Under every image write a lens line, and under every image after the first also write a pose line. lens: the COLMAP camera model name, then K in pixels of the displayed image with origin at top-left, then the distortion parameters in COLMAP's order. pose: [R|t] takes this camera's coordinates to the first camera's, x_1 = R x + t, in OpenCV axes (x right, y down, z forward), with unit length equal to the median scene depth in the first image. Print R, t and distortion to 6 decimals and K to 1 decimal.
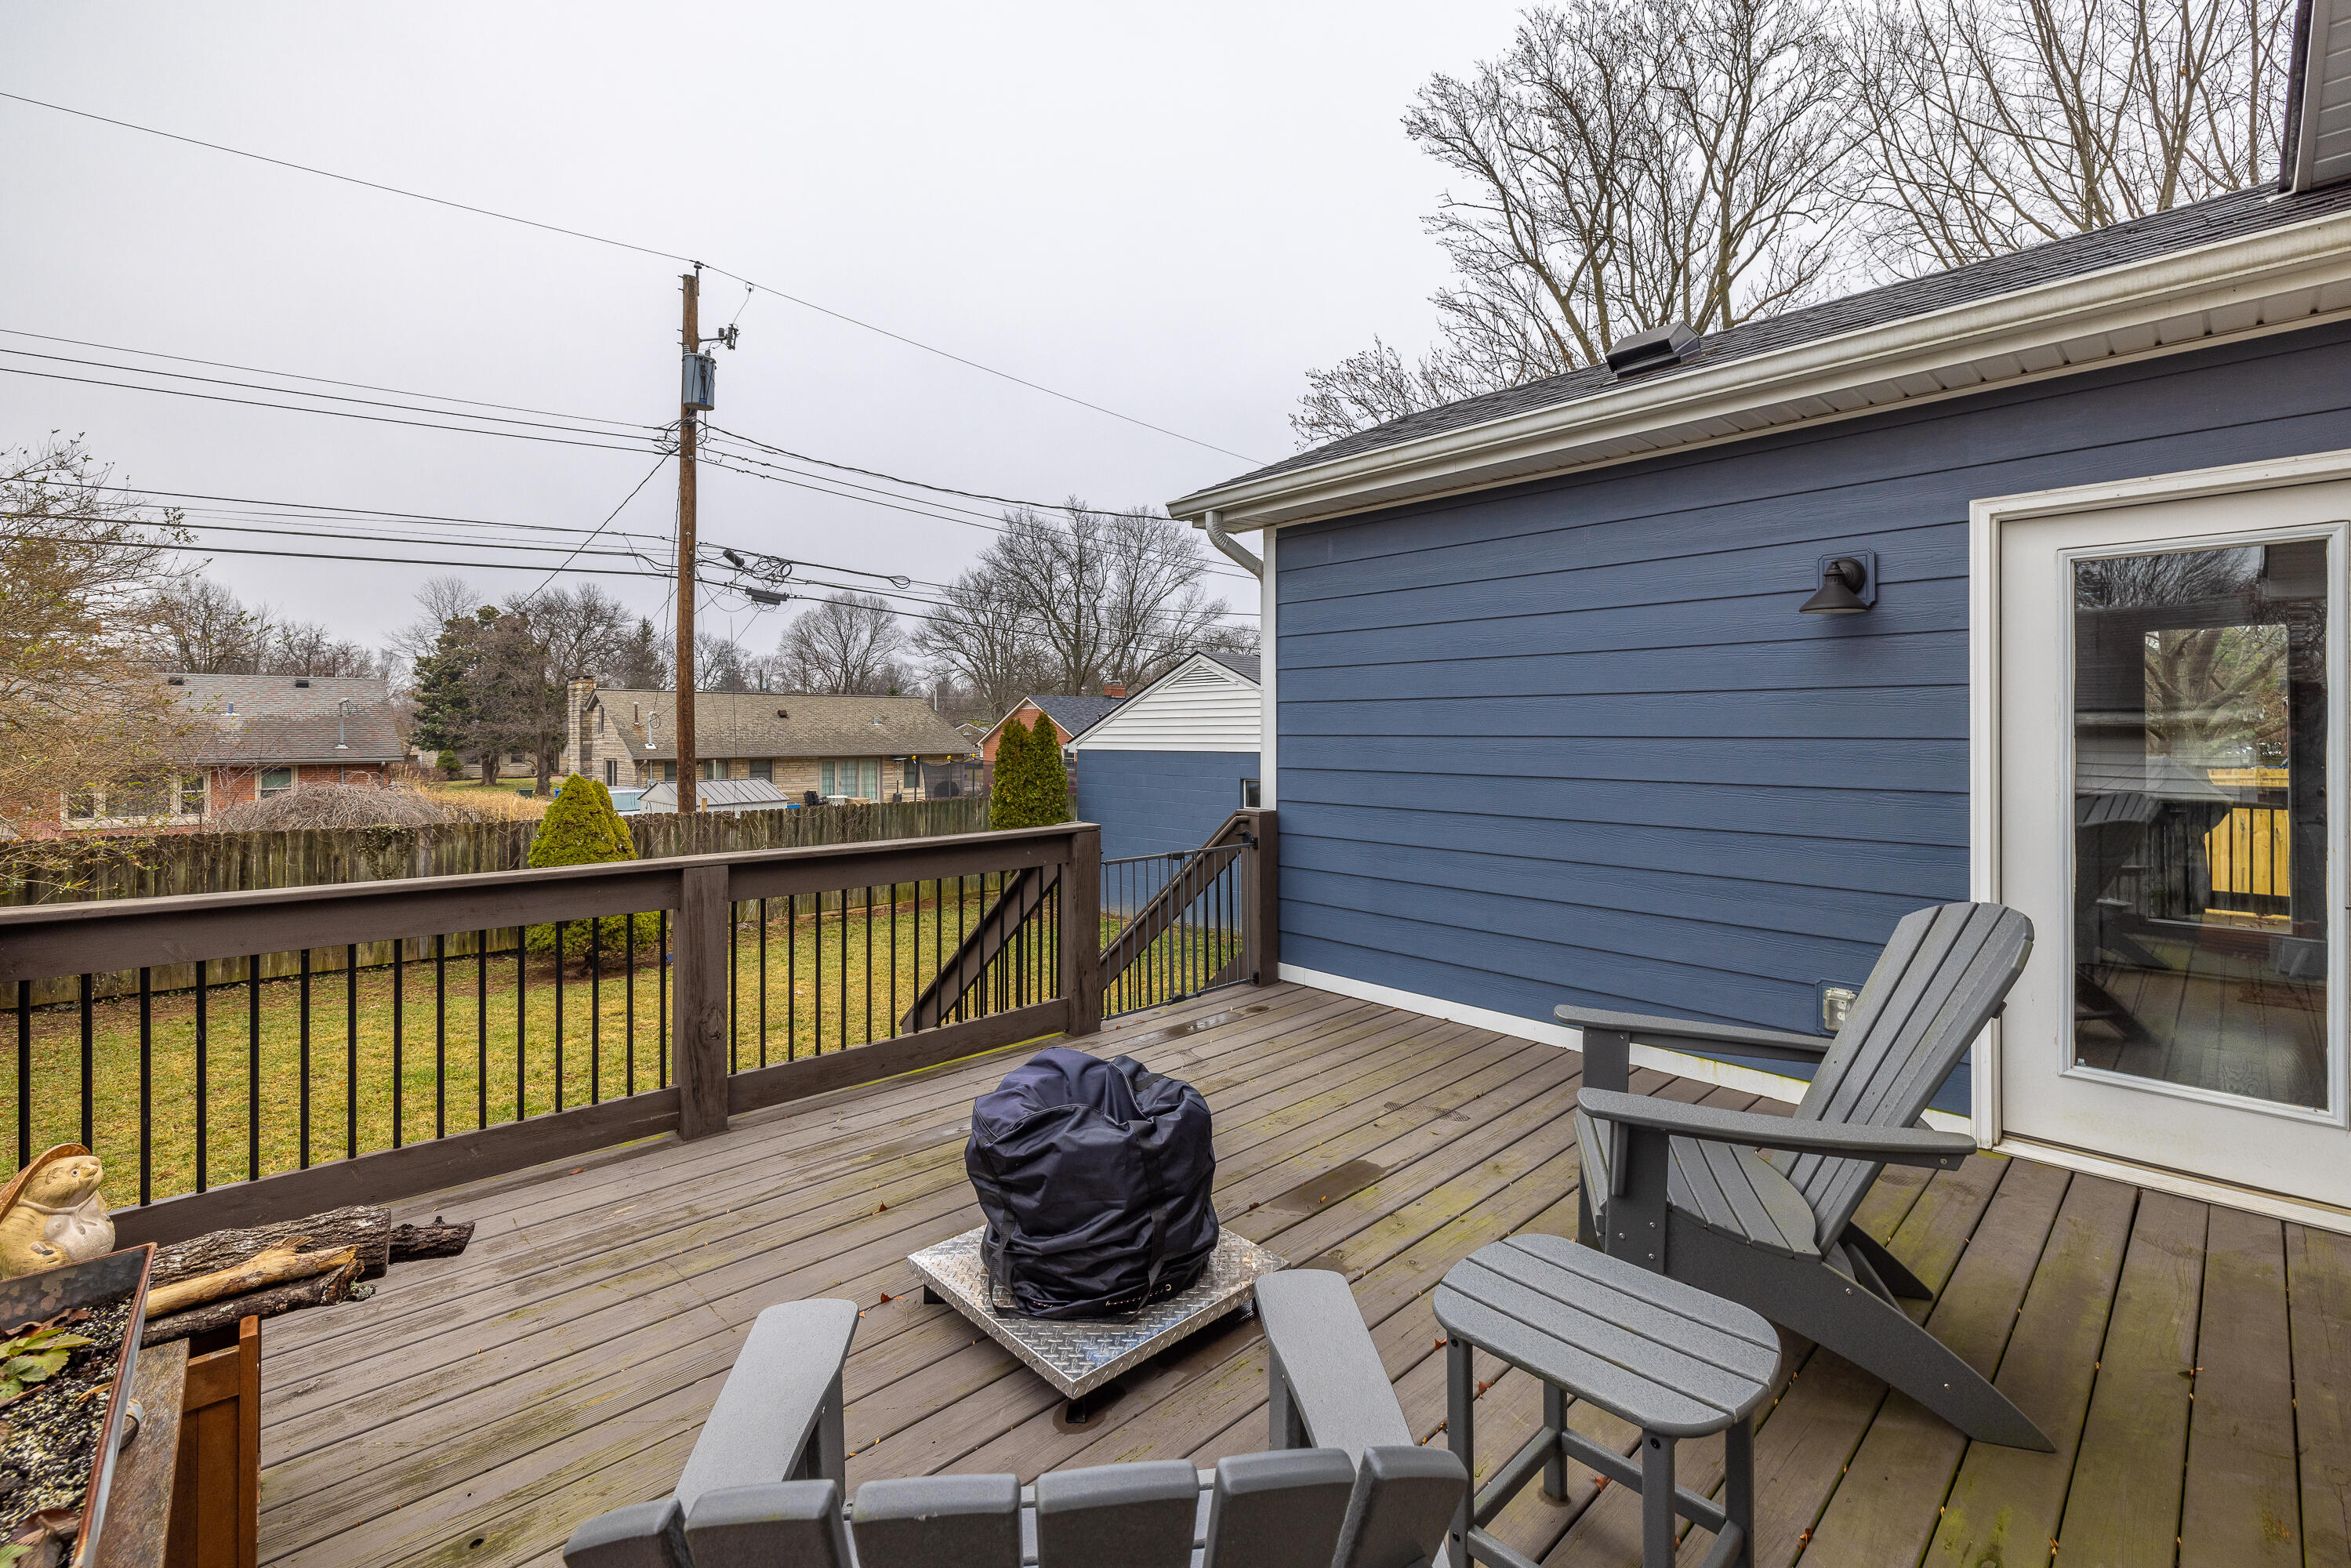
lens RADIAL K [[1006.1, 0, 1174.8], [0, 1006.1, 725.9], [0, 0, 1]] dist [0.000283, -0.000165]
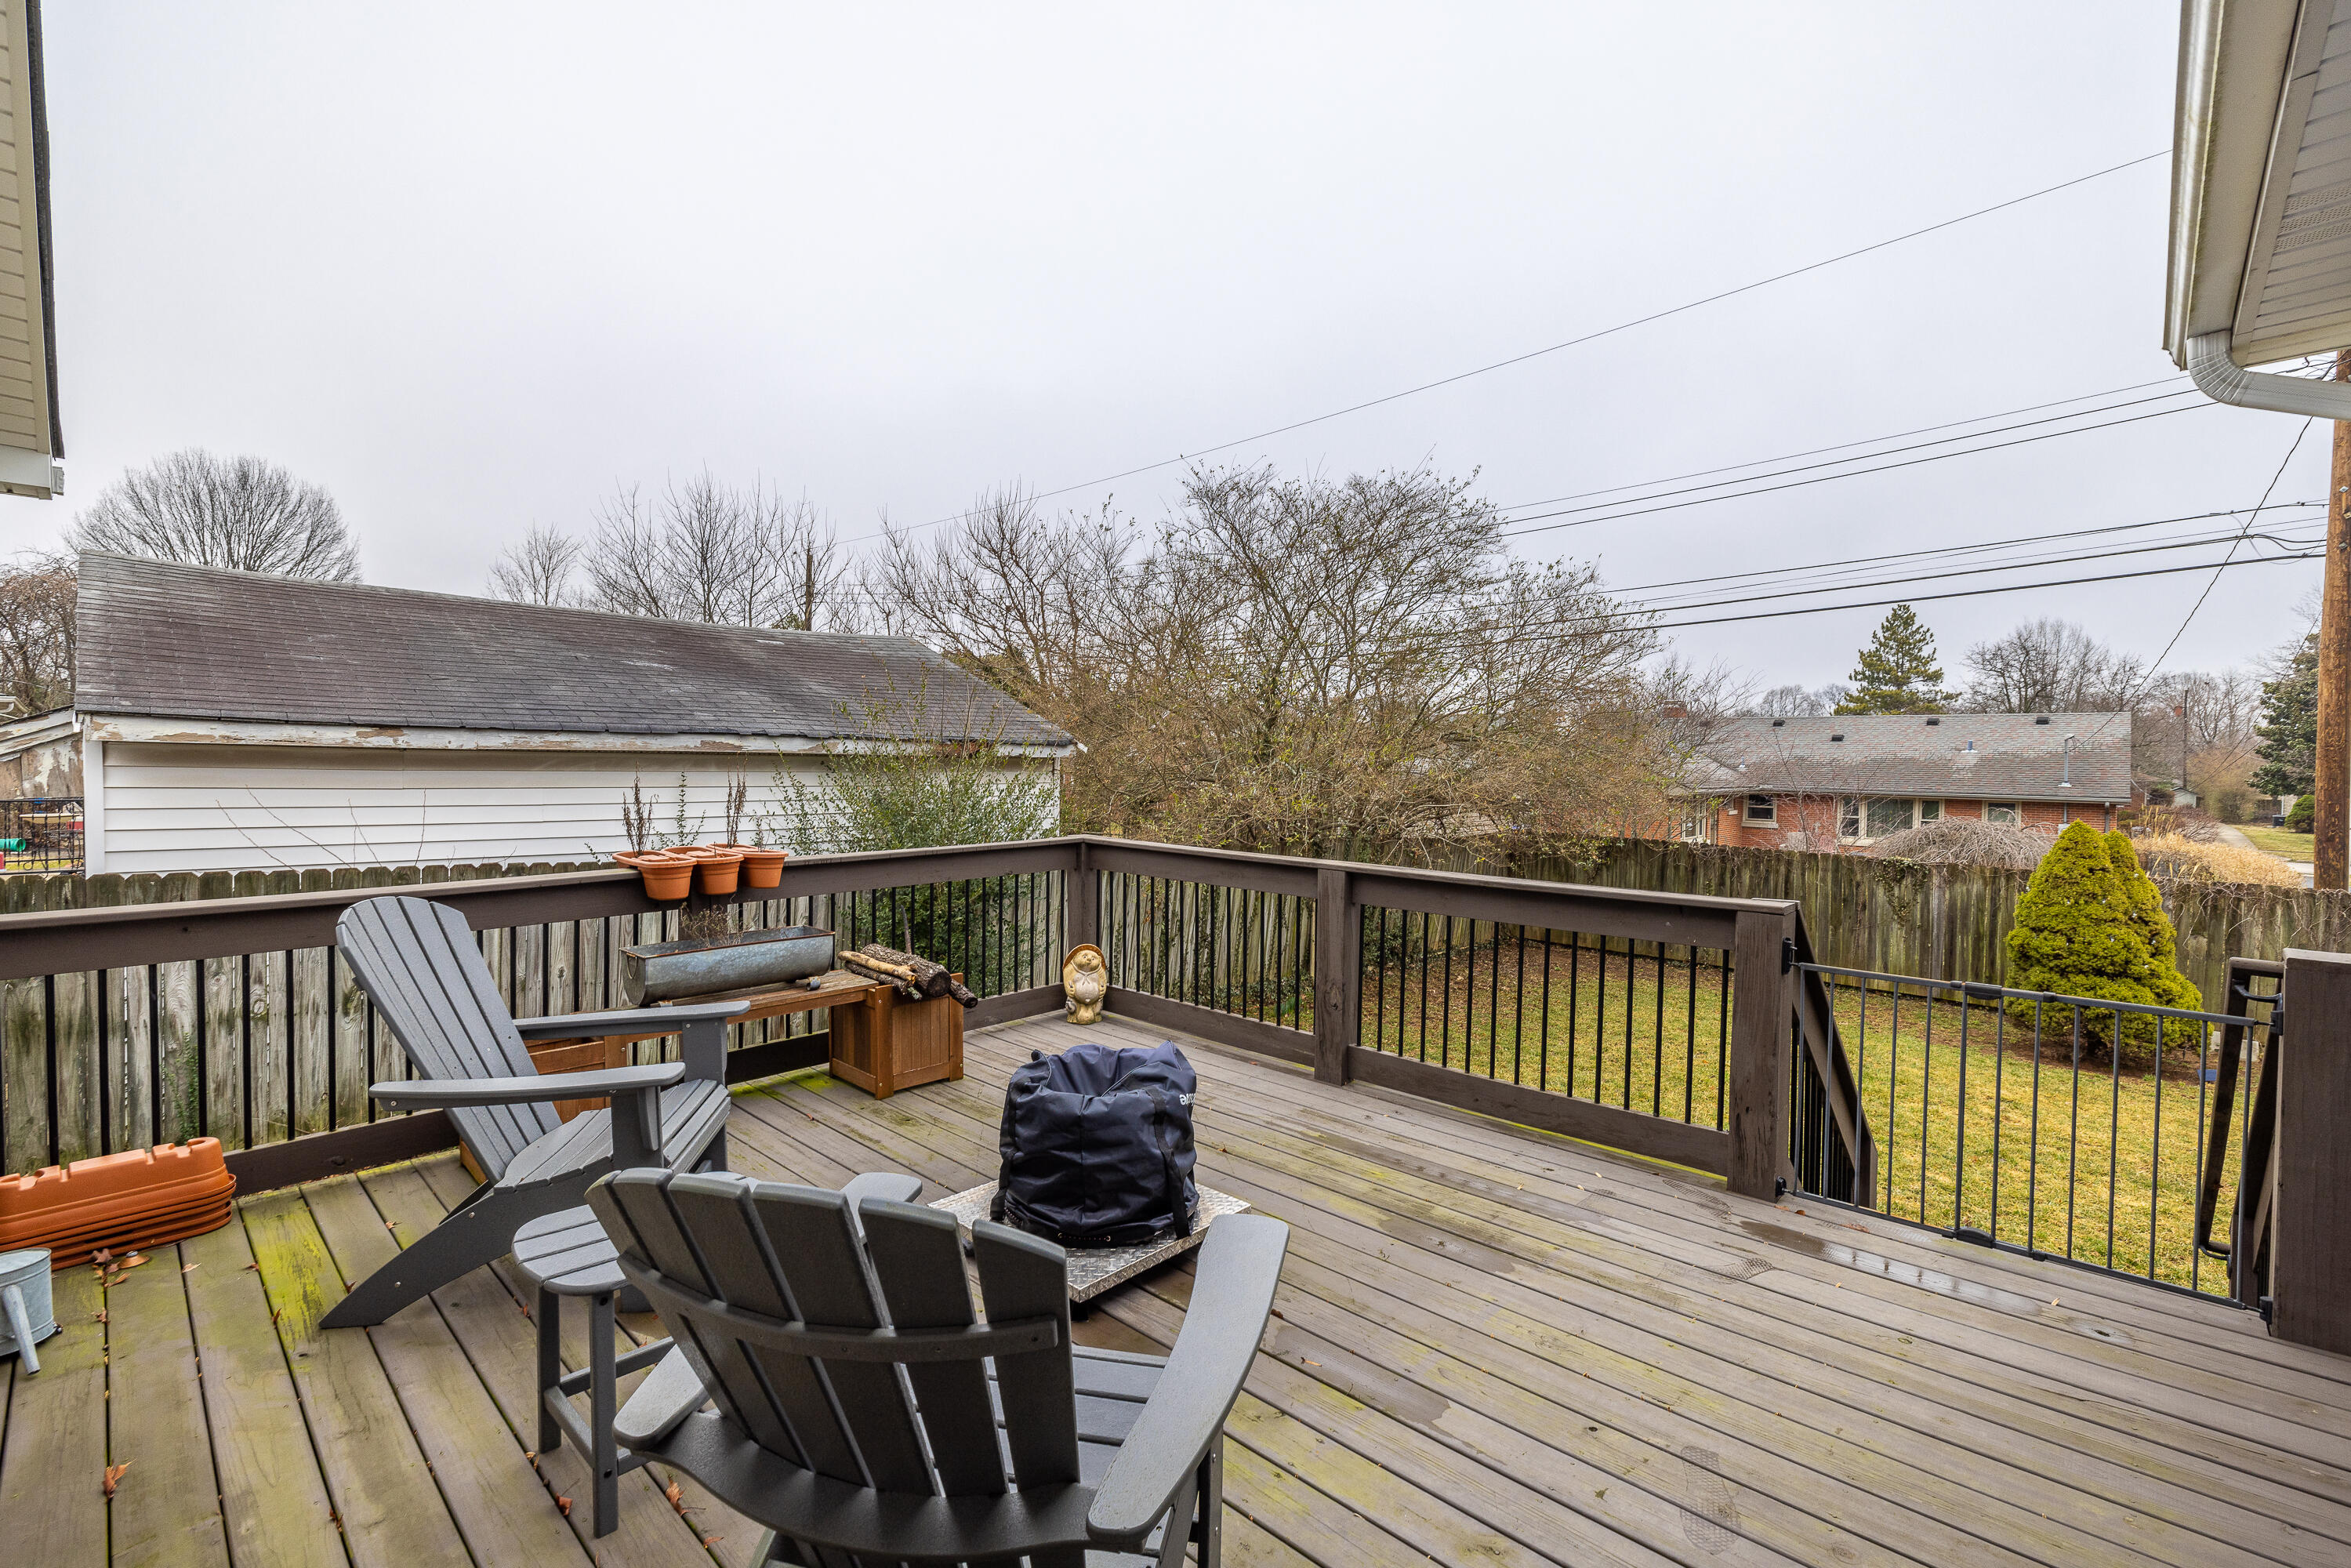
lens RADIAL K [[1032.4, 0, 1175.5], [0, 1032.4, 784.0], [0, 0, 1]] dist [-0.003665, -0.000310]
pose [[0.064965, 0.030869, -0.997410, 0.222397], [-0.011058, 0.999482, 0.030213, -0.000637], [0.997826, 0.009067, 0.065273, 0.201282]]
